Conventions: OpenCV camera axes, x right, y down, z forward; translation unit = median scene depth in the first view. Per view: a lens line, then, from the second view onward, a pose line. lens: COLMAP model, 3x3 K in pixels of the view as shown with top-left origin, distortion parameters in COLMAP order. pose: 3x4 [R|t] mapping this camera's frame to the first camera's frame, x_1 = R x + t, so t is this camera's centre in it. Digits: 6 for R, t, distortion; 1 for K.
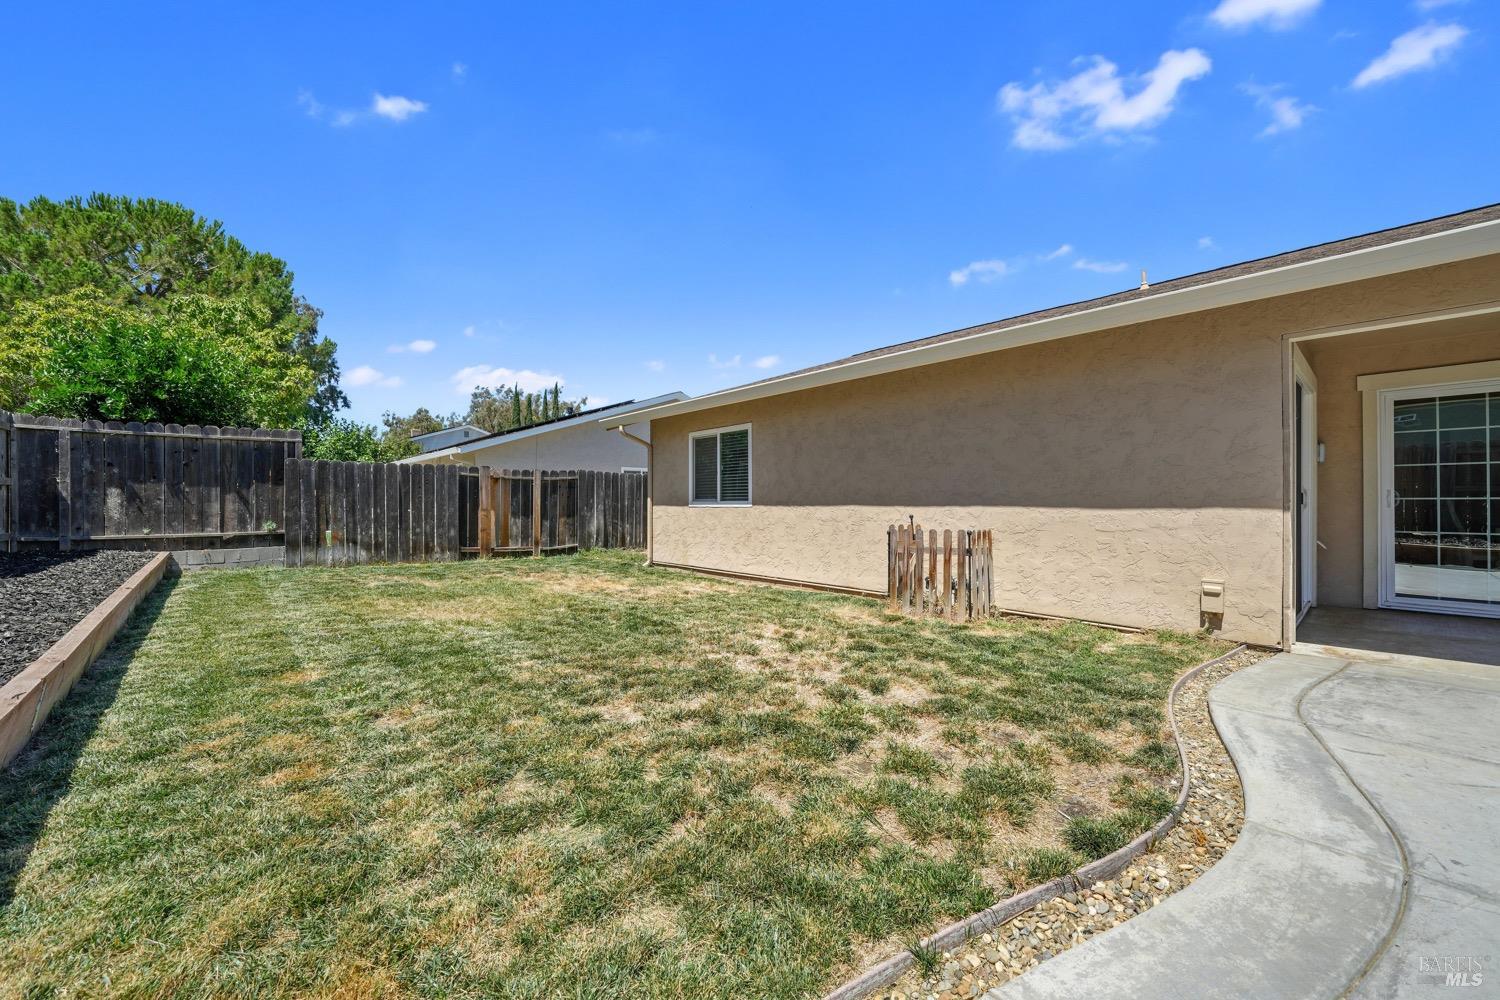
lens RADIAL K [[581.3, 0, 744.7], [0, 581.3, 503.1], [0, 0, 1]] dist [-0.009786, 0.001776]
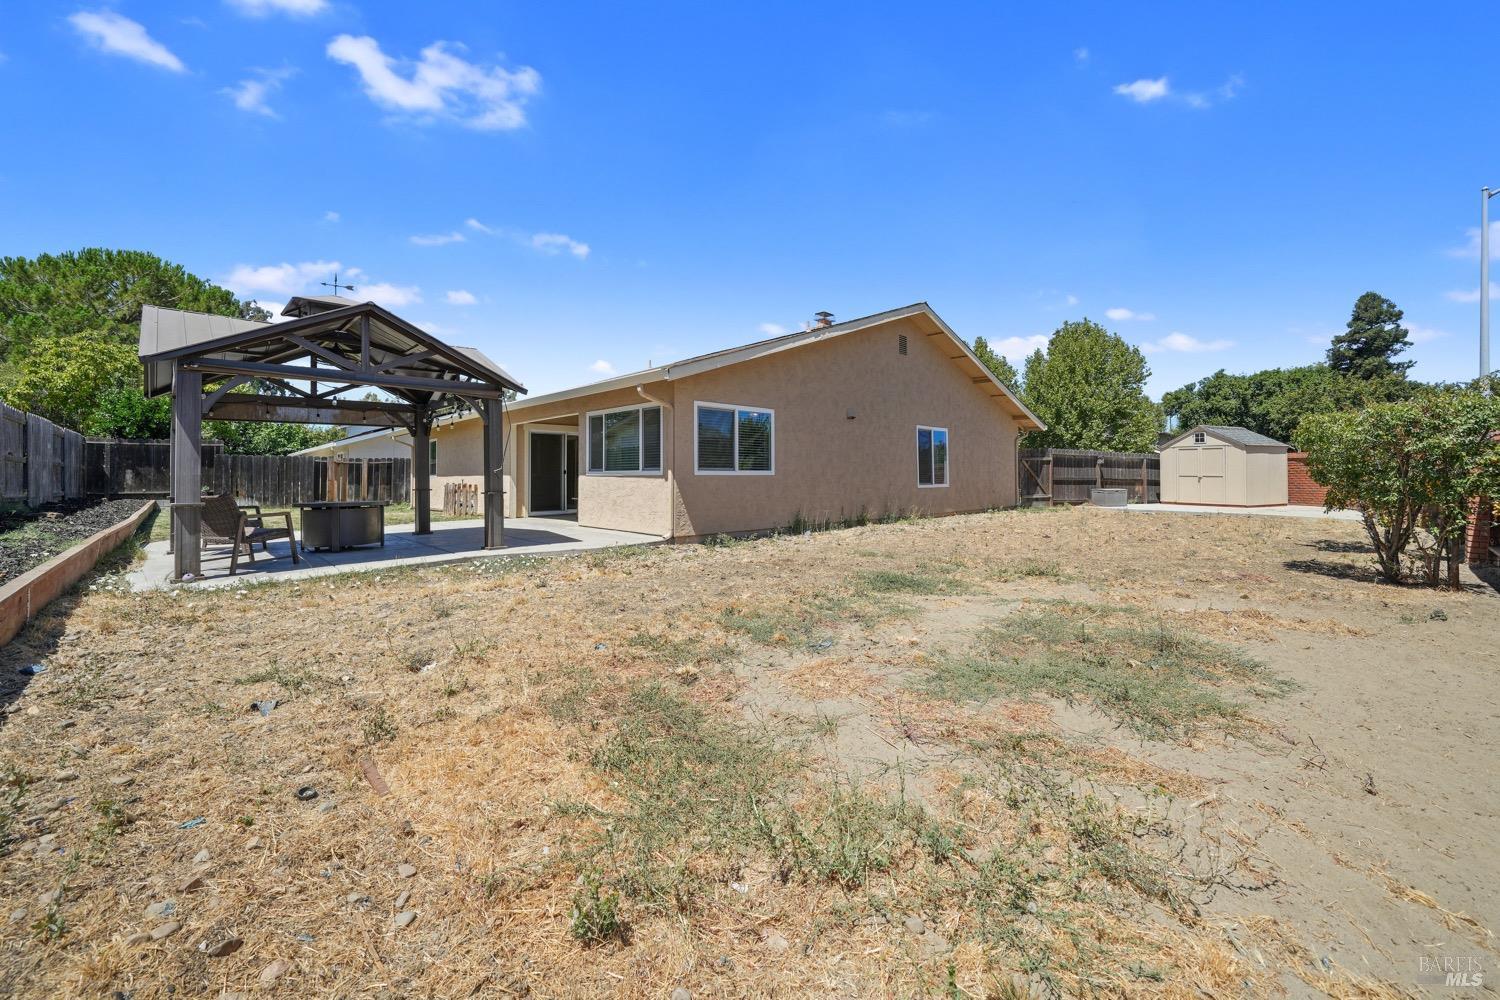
lens RADIAL K [[581.3, 0, 745.7], [0, 581.3, 464.7], [0, 0, 1]] dist [-0.009786, 0.001776]
pose [[0.999073, -0.002782, 0.042964, 0.534836], [0.003832, 0.999695, -0.024386, 0.007545], [-0.042883, 0.024528, 0.998779, -0.600796]]
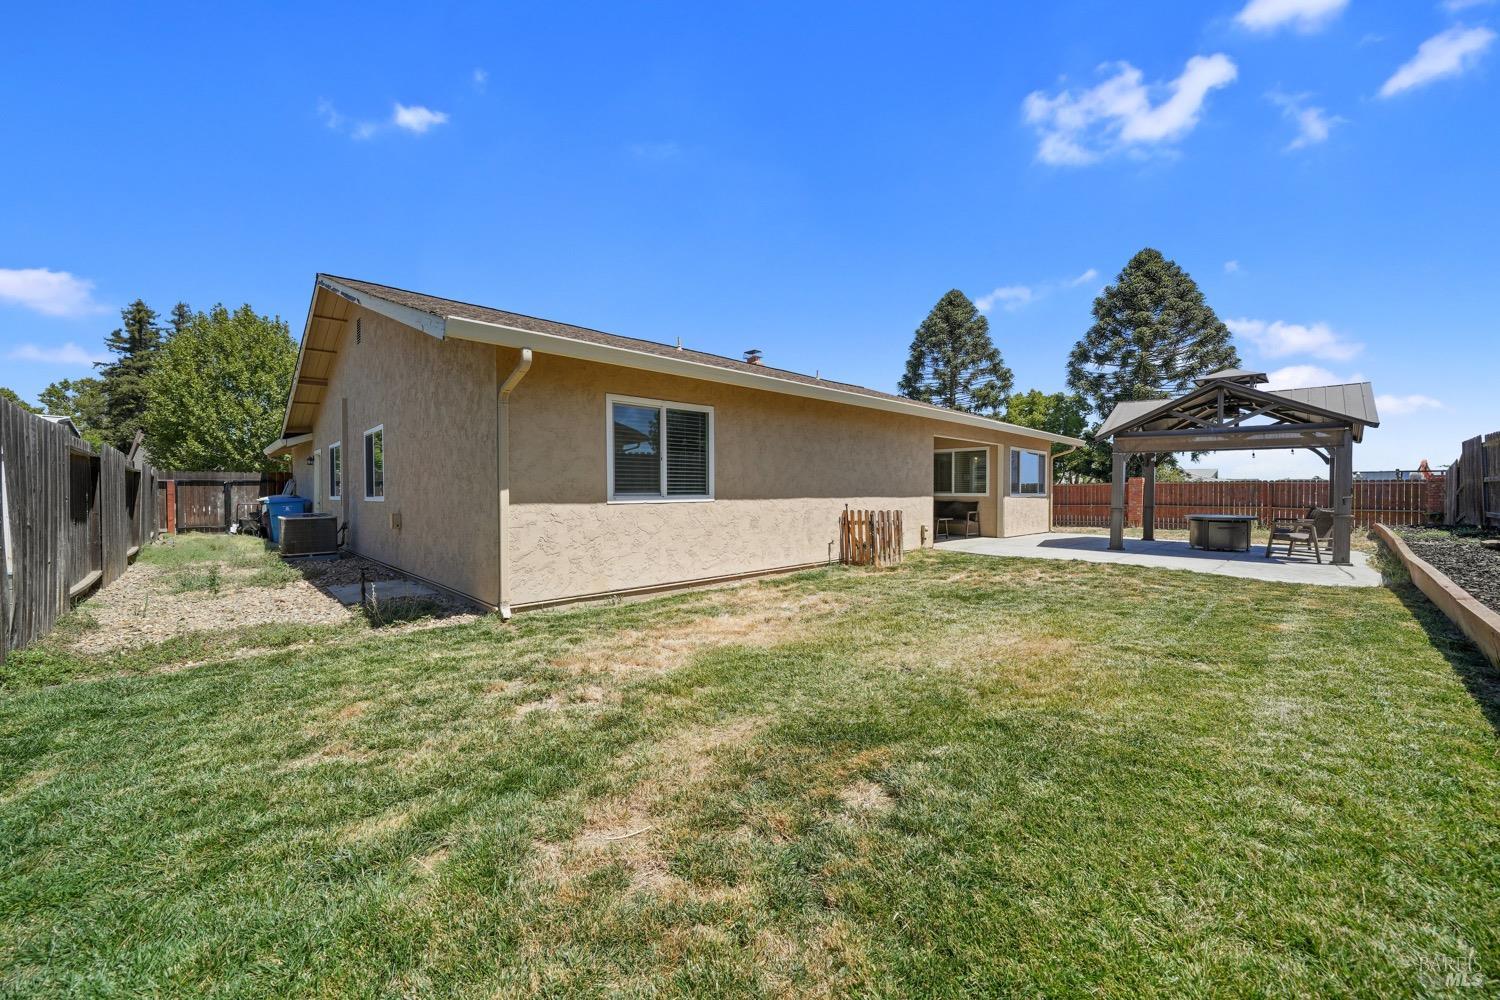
lens RADIAL K [[581.3, 0, 742.5], [0, 581.3, 488.6], [0, 0, 1]] dist [-0.009786, 0.001776]
pose [[-0.032726, 0.006350, 0.999444, -0.944807], [0.005687, 0.999965, -0.006168, -0.007377], [-0.999448, 0.005482, -0.032761, 1.055658]]
